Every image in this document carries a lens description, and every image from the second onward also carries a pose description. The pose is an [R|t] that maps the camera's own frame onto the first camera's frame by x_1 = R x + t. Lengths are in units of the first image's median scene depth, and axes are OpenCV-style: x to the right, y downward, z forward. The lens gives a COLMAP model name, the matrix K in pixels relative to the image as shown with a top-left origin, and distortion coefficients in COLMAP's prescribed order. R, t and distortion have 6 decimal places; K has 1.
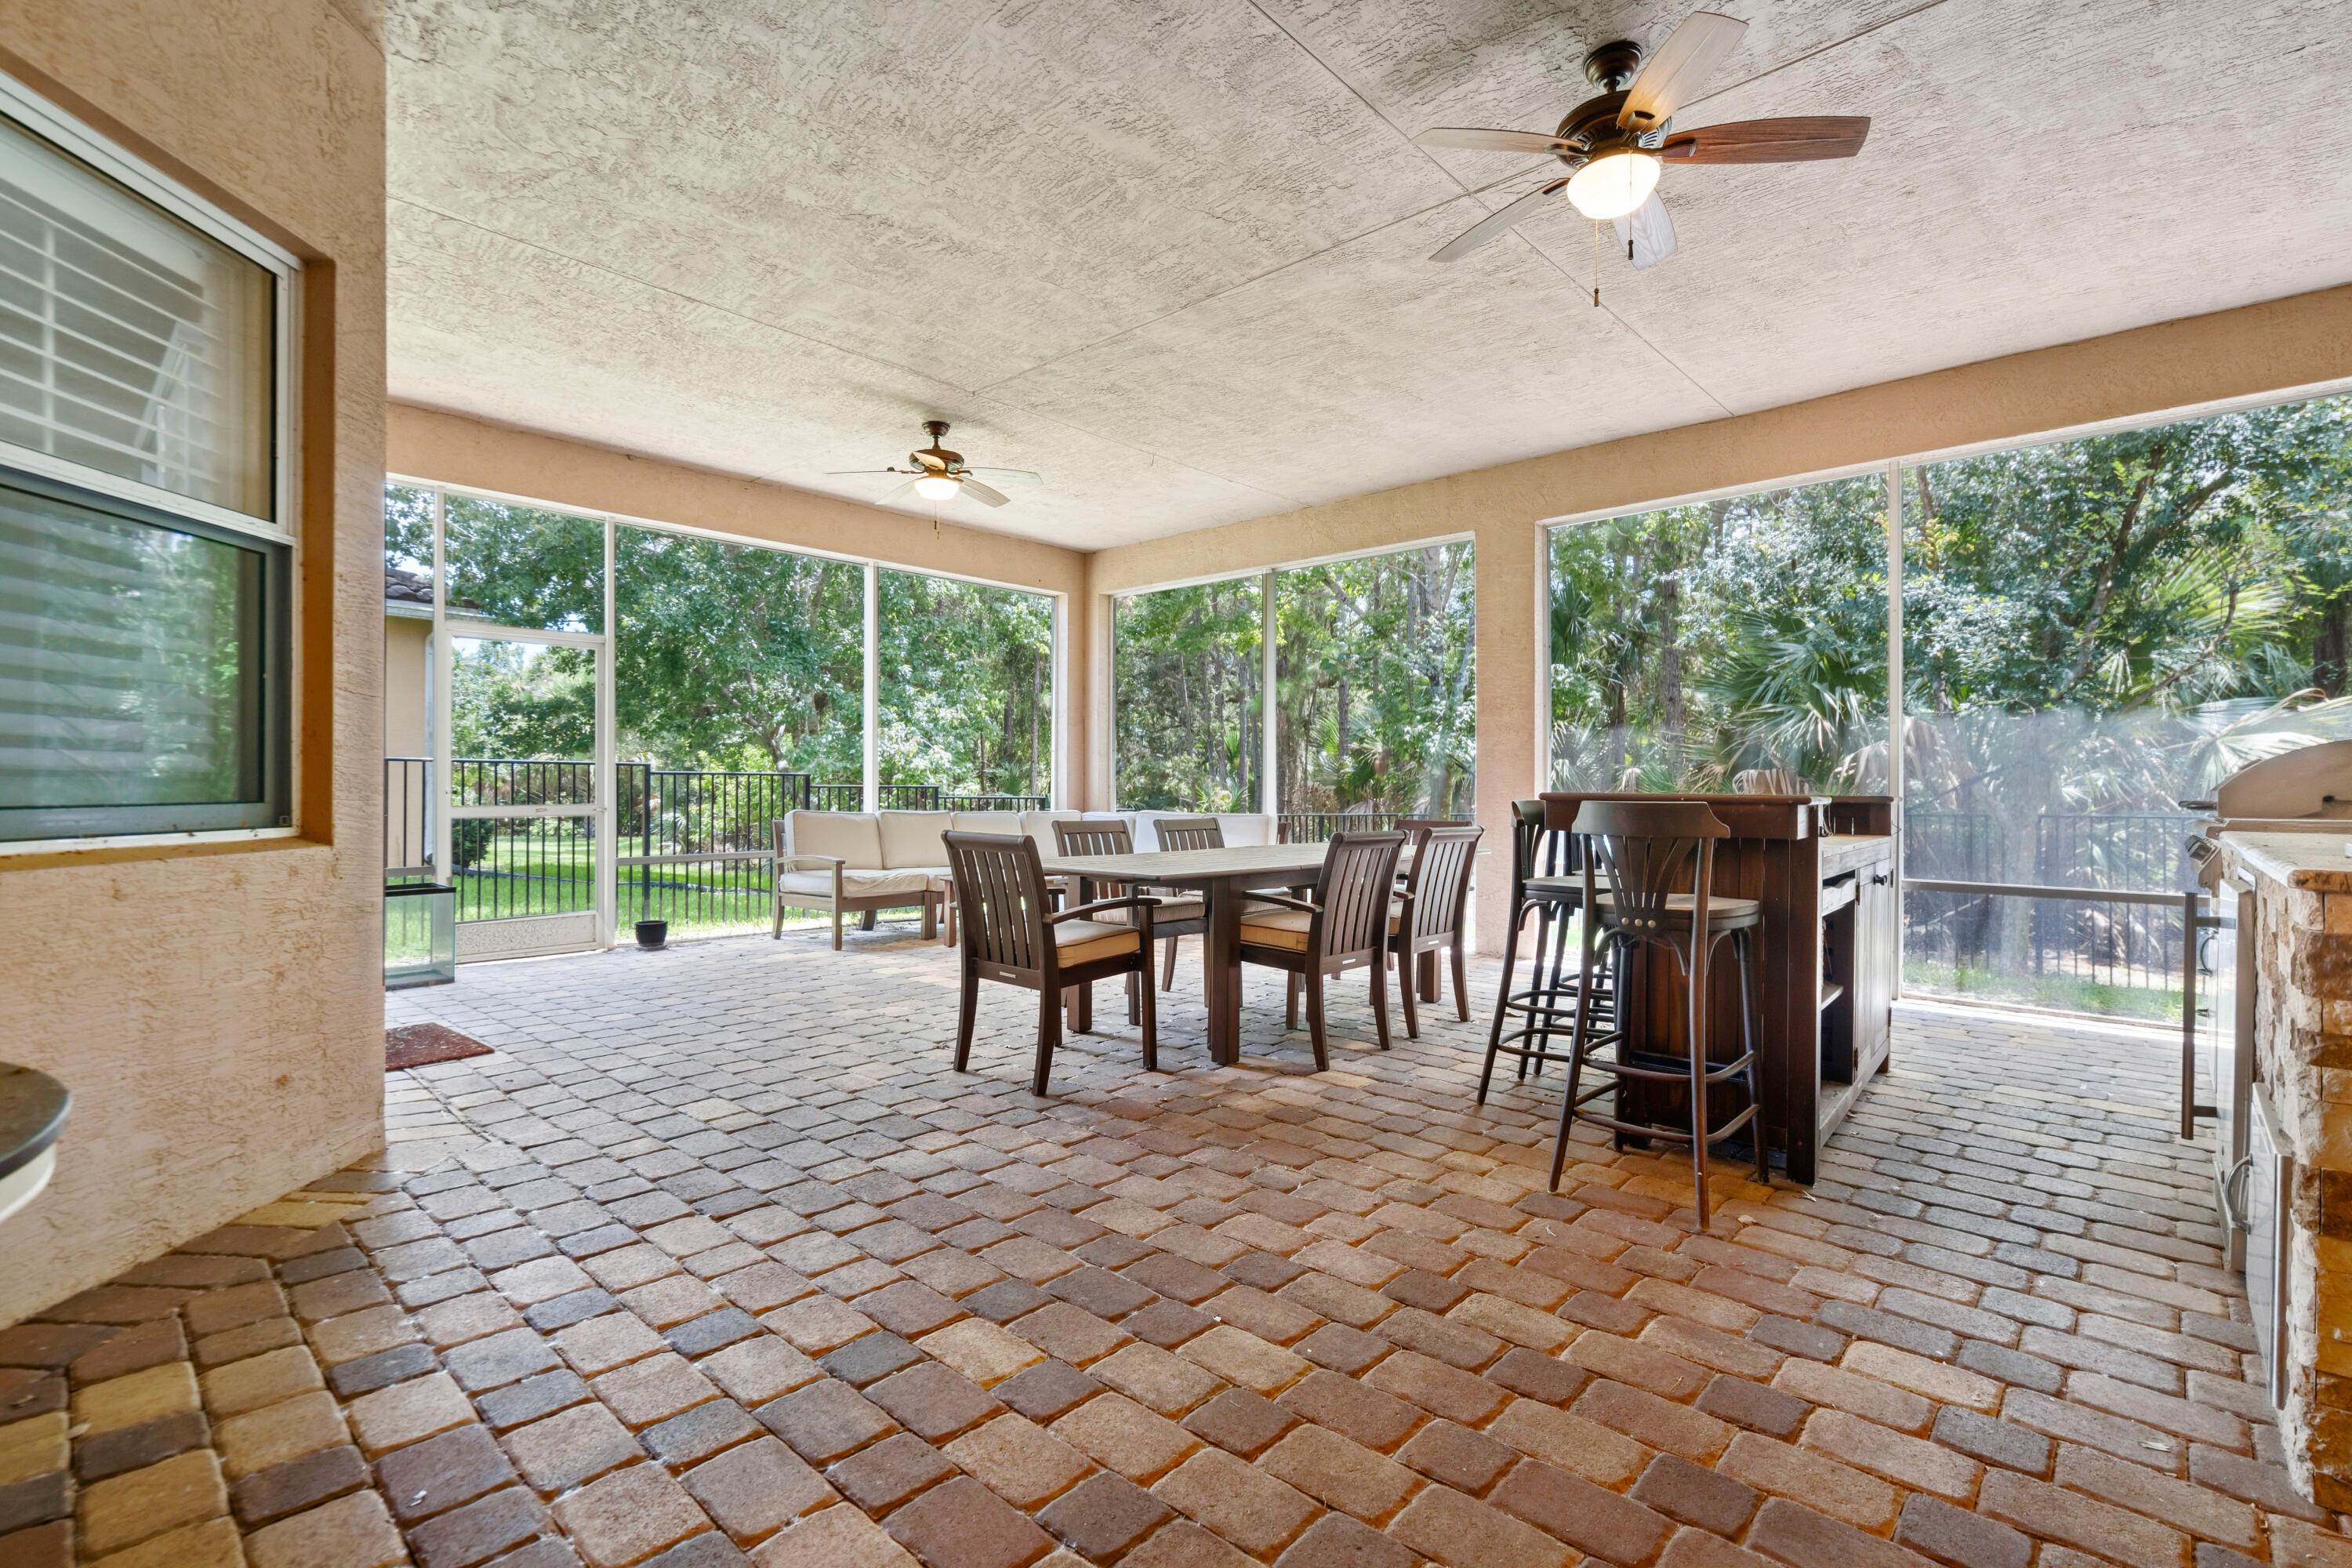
lens RADIAL K [[1075.7, 0, 1176.1], [0, 1075.7, 790.9], [0, 0, 1]] dist [0.001383, 0.000108]
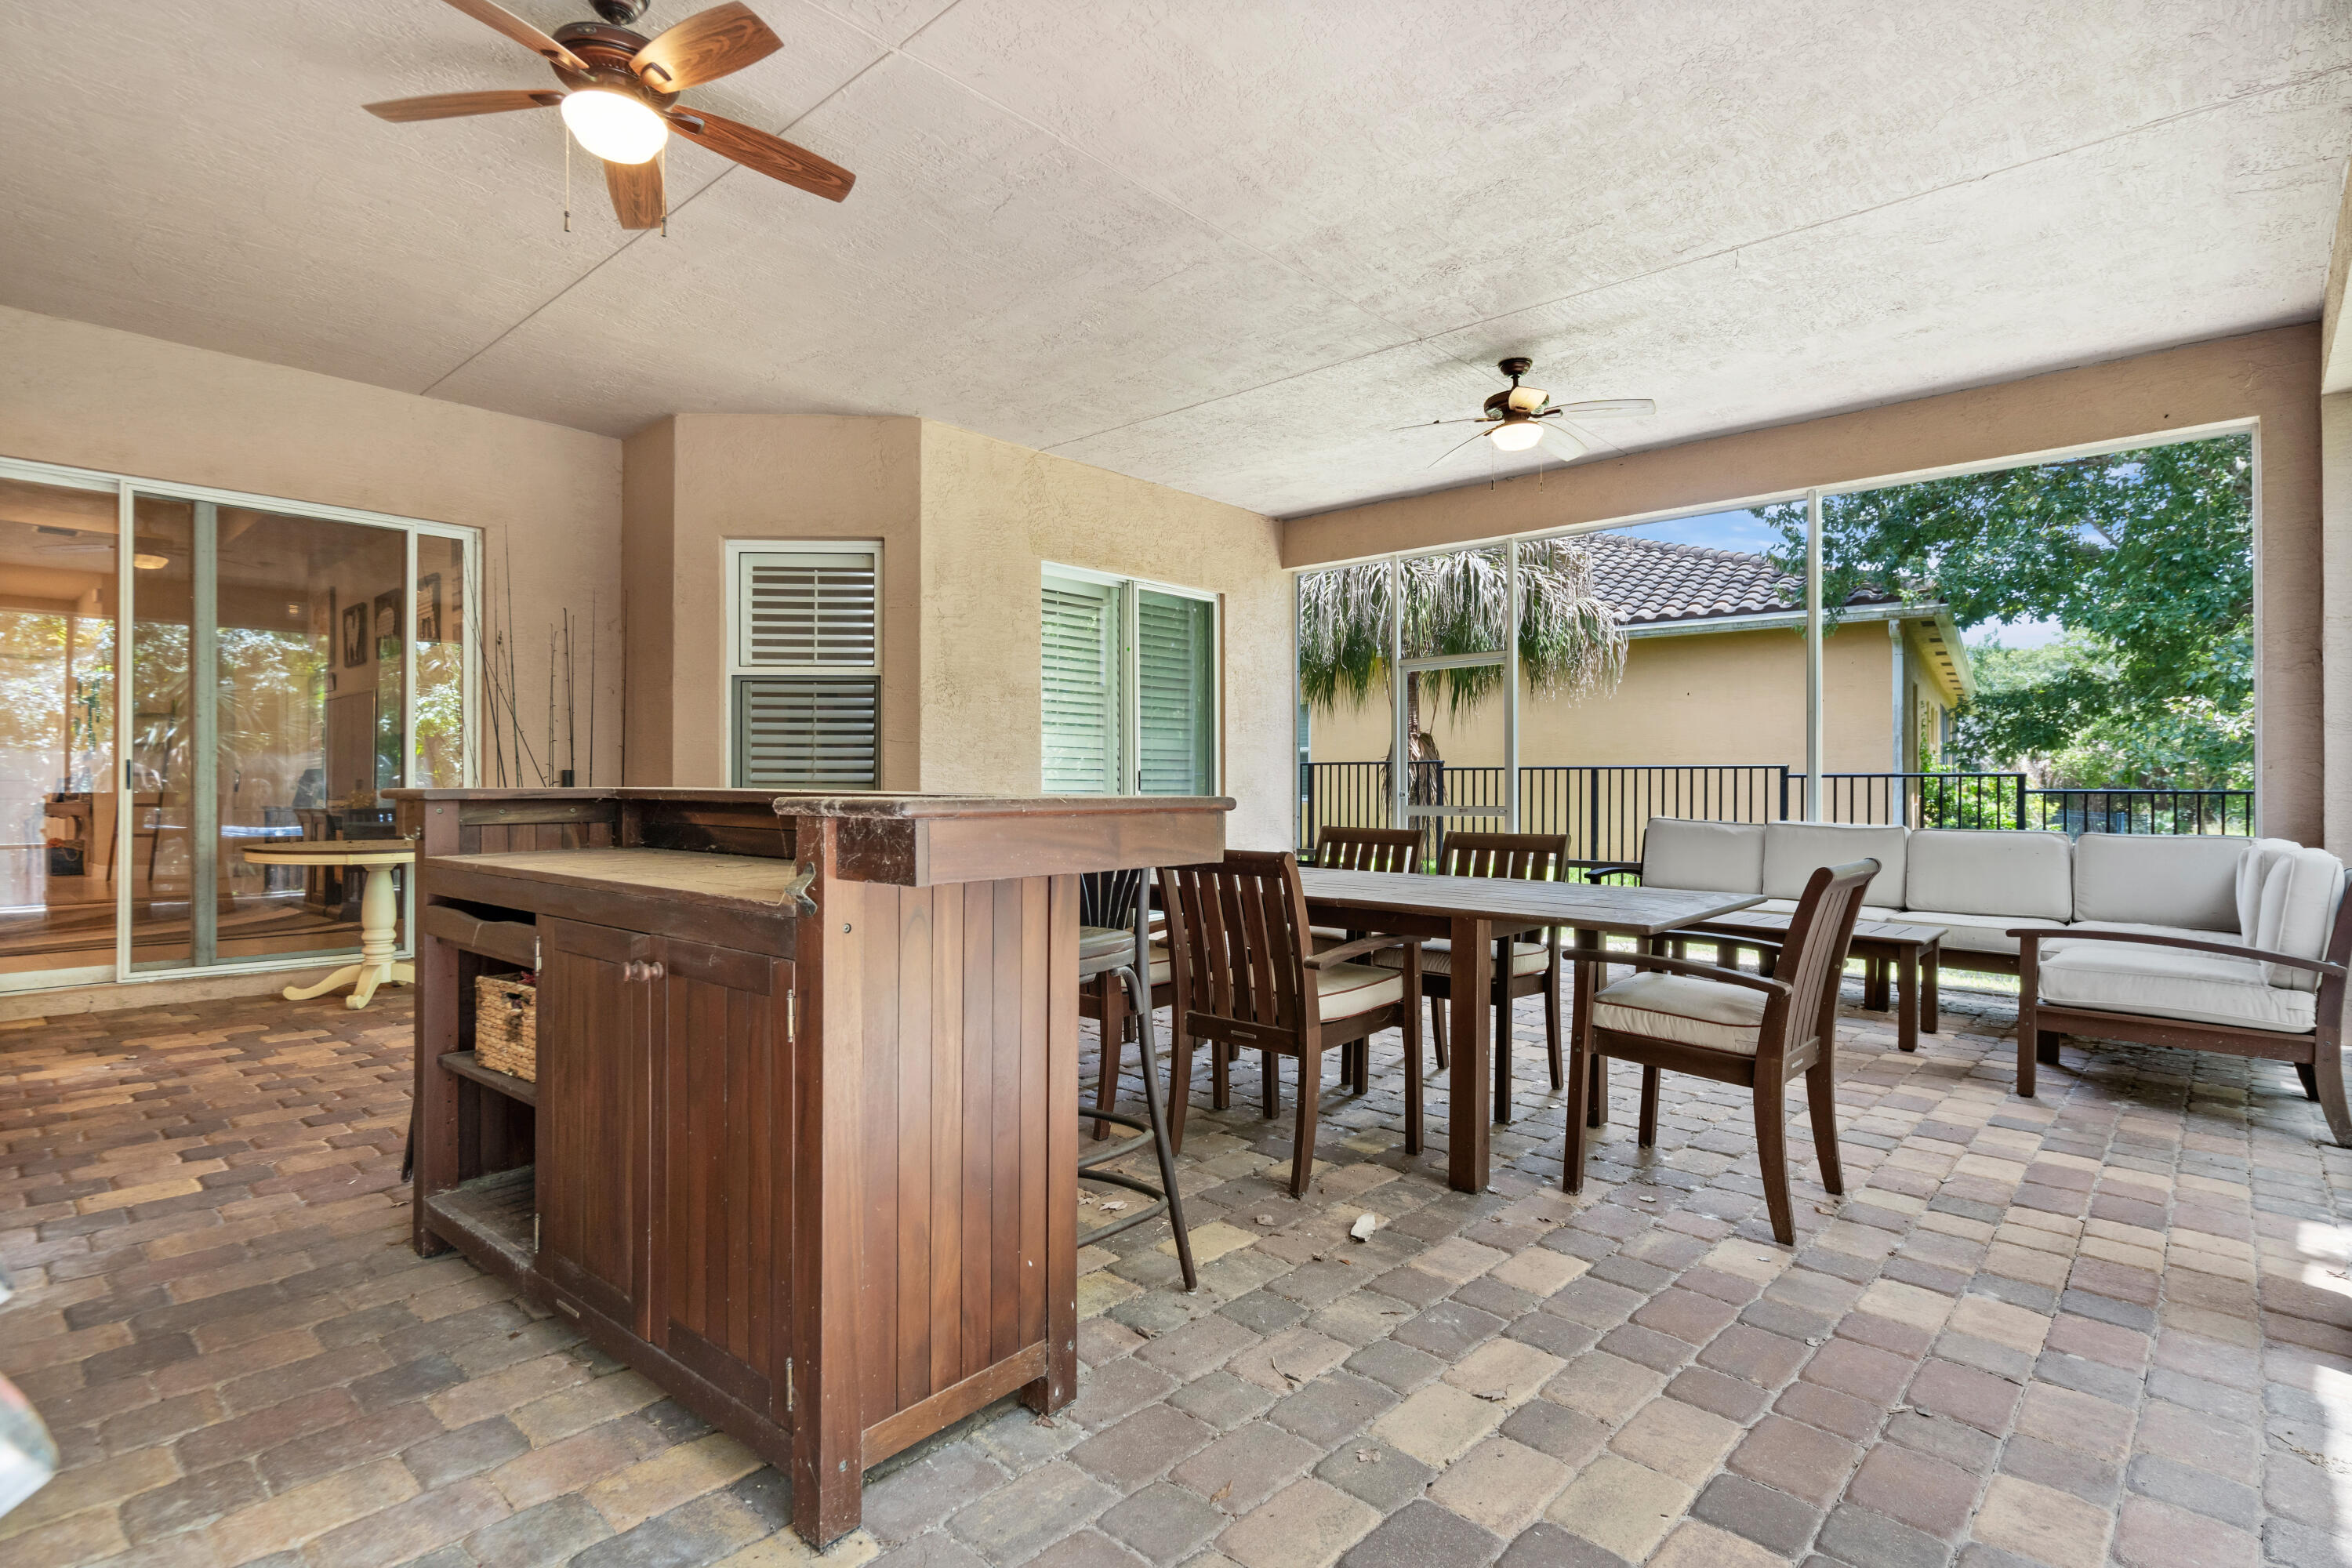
lens RADIAL K [[1138.3, 0, 1176.8], [0, 1138.3, 781.9], [0, 0, 1]] dist [-0.003639, -0.000227]
pose [[0.014060, -0.008382, -0.999866, 0.693998], [-0.003471, 0.999958, -0.008431, -0.000564], [0.999895, 0.003589, 0.014030, 0.746977]]
